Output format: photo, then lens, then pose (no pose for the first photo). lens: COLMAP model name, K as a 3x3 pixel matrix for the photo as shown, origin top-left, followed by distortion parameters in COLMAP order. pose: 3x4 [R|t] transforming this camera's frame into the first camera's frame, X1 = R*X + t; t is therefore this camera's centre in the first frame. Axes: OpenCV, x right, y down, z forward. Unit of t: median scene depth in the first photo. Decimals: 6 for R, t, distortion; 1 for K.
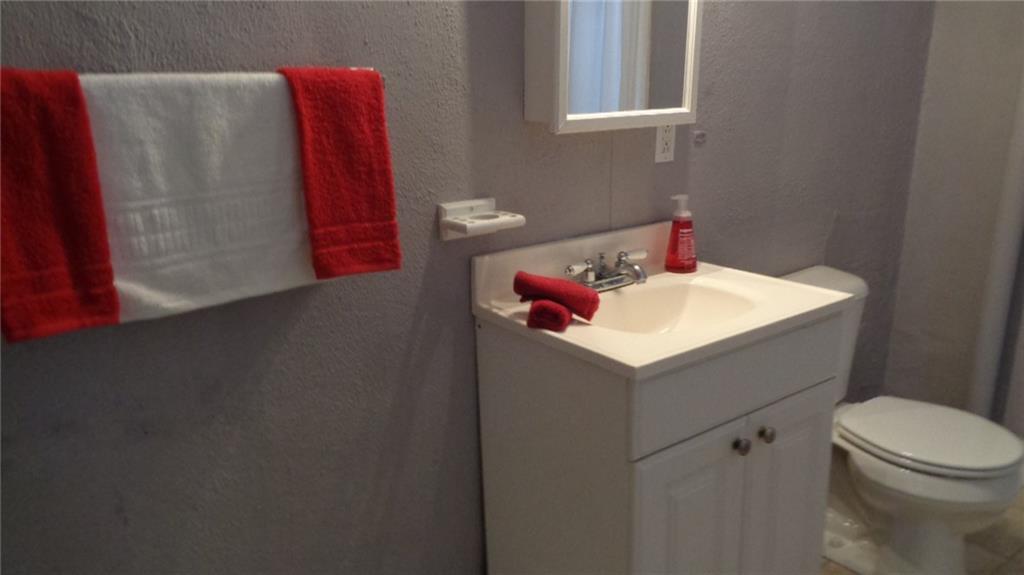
lens RADIAL K [[805.1, 0, 511.5], [0, 805.1, 304.7], [0, 0, 1]] dist [0.045511, -0.002990]
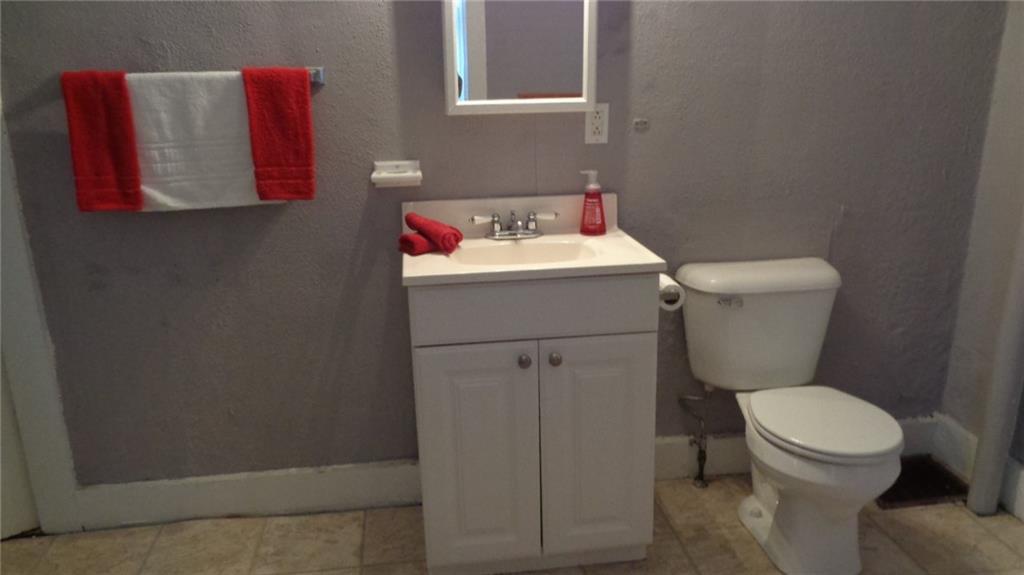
lens RADIAL K [[771.8, 0, 512.0], [0, 771.8, 287.5], [0, 0, 1]] dist [0.001416, -0.004862]
pose [[0.863783, 0.133810, -0.485772, 0.965409], [-0.134976, 0.990307, 0.032778, 0.021529], [0.485449, 0.037254, 0.873471, -0.078764]]
